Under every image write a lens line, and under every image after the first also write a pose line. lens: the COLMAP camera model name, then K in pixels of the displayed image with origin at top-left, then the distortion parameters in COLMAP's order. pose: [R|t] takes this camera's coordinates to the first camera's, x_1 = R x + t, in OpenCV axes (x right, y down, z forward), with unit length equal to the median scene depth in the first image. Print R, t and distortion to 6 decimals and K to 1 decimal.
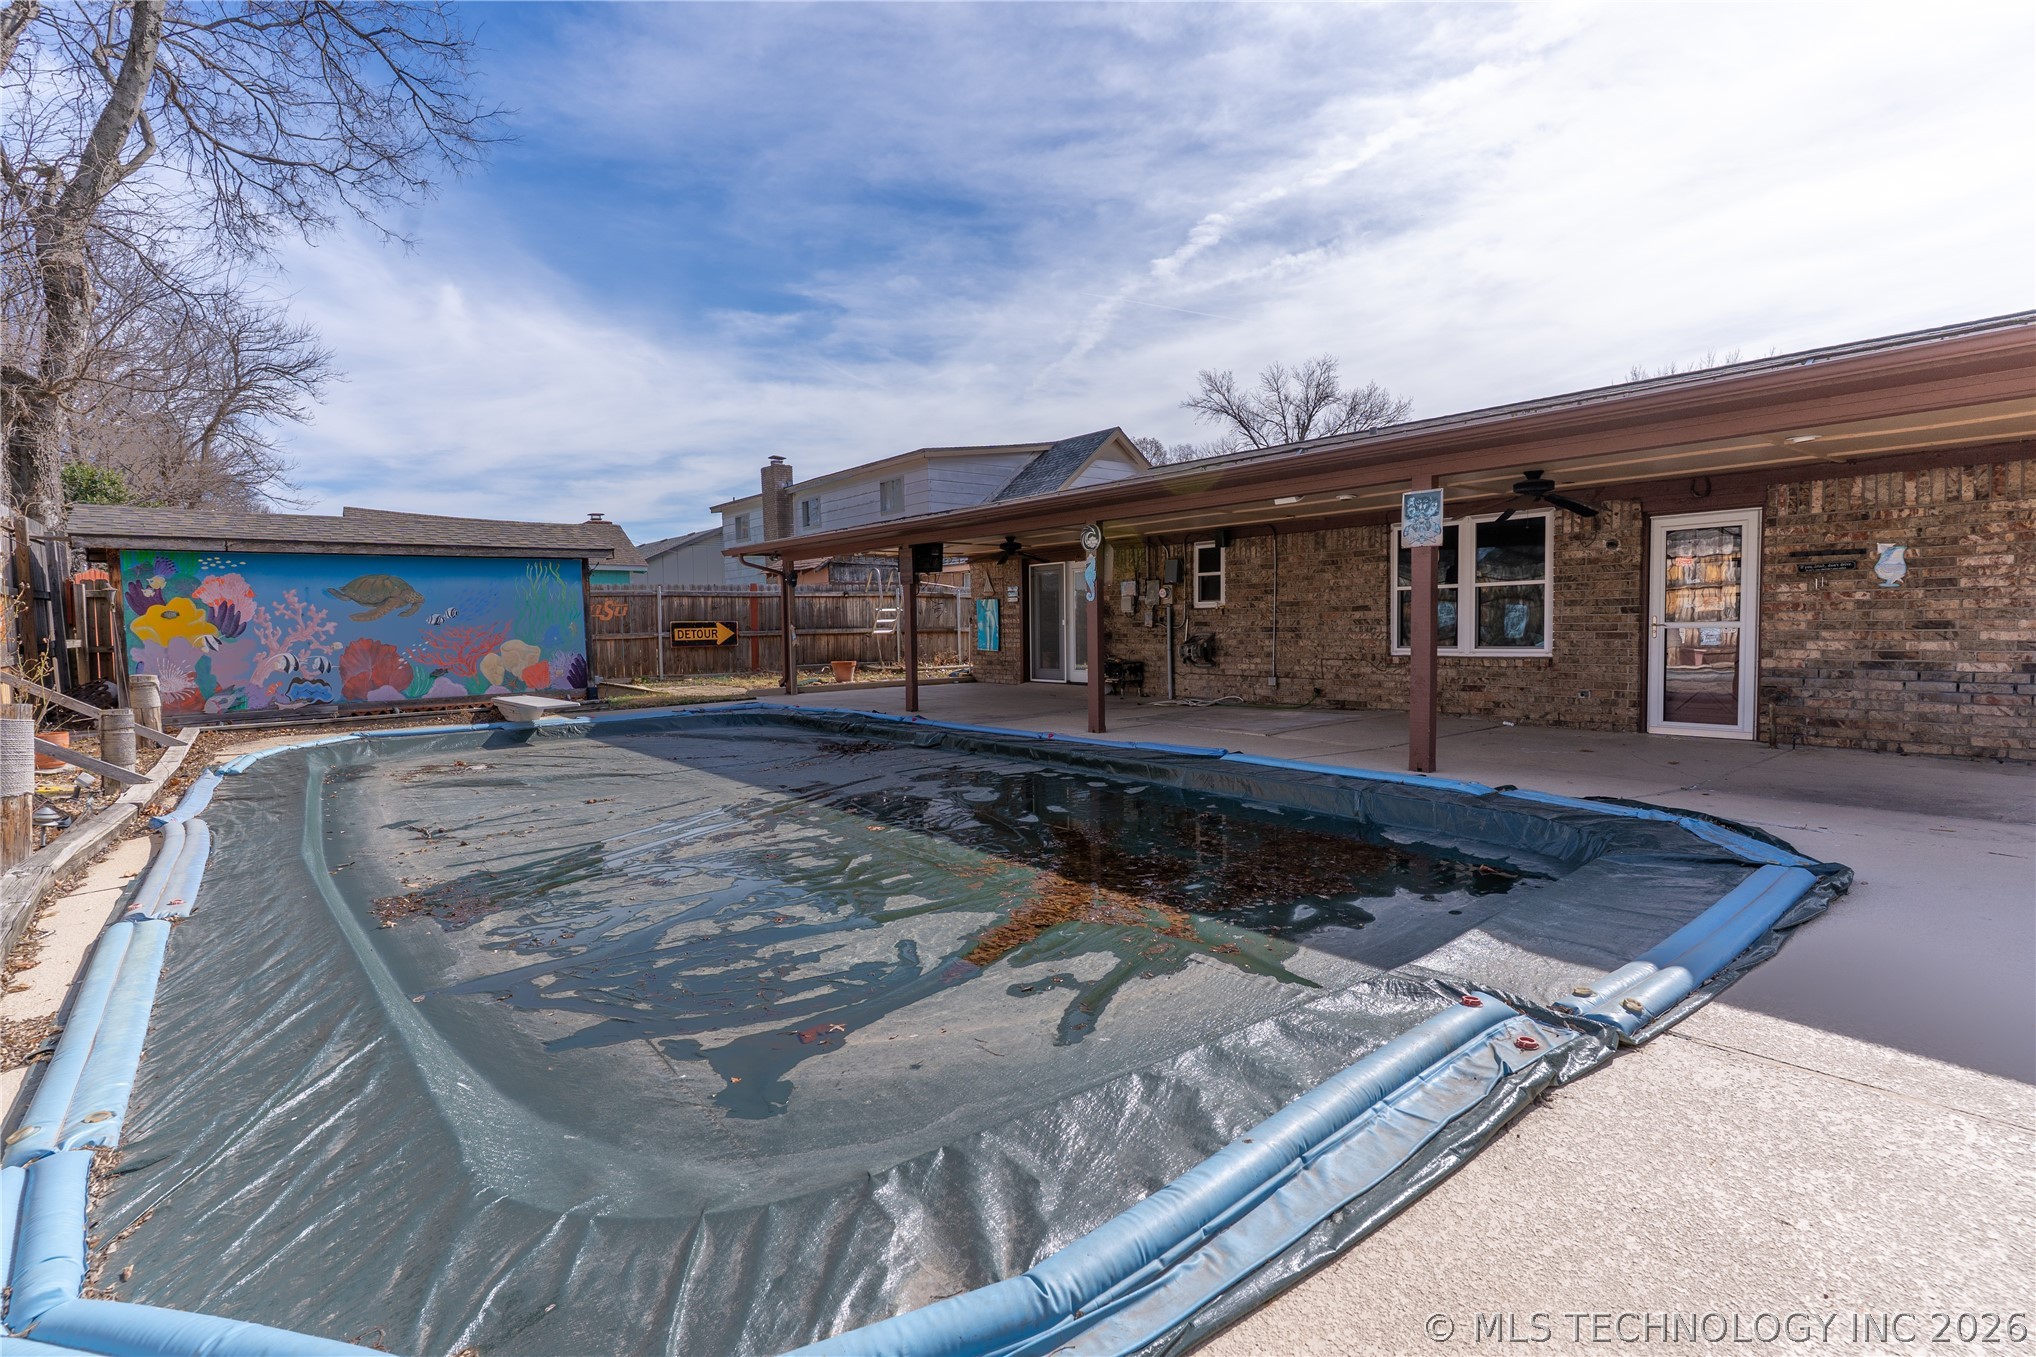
lens RADIAL K [[973.7, 0, 1018.2], [0, 973.7, 677.2], [0, 0, 1]] dist [0.003172, 0.000198]
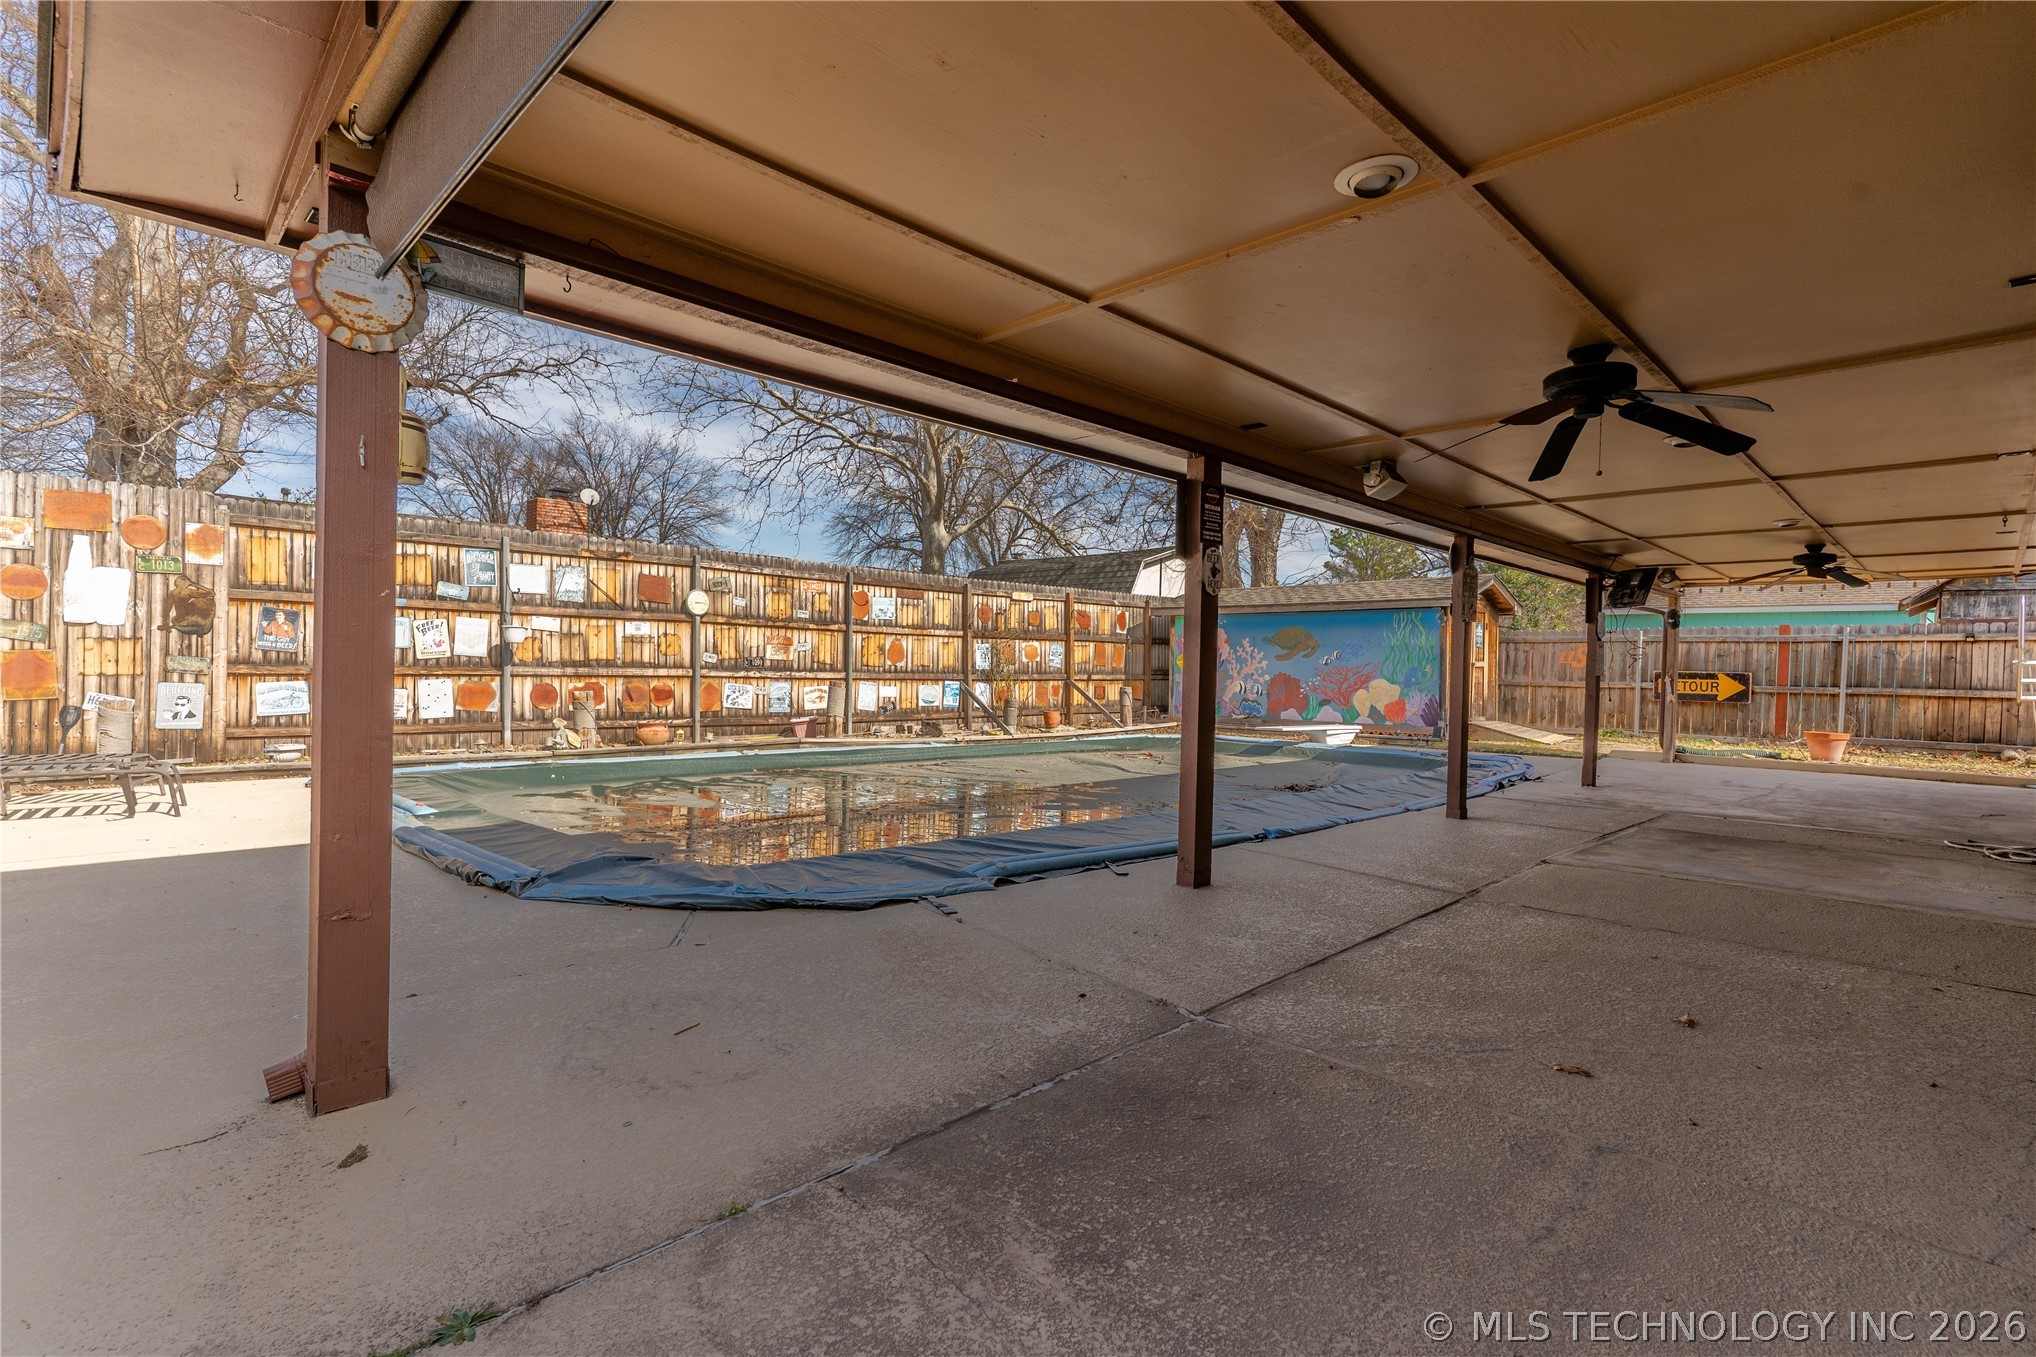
lens RADIAL K [[973.7, 0, 1018.8], [0, 973.7, 676.7], [0, 0, 1]] dist [0.003172, 0.000198]
pose [[0.104320, 0.029112, -0.994118, 0.511816], [-0.082836, 0.996353, 0.020485, -0.024998], [0.991088, 0.080212, 0.106351, 0.378591]]
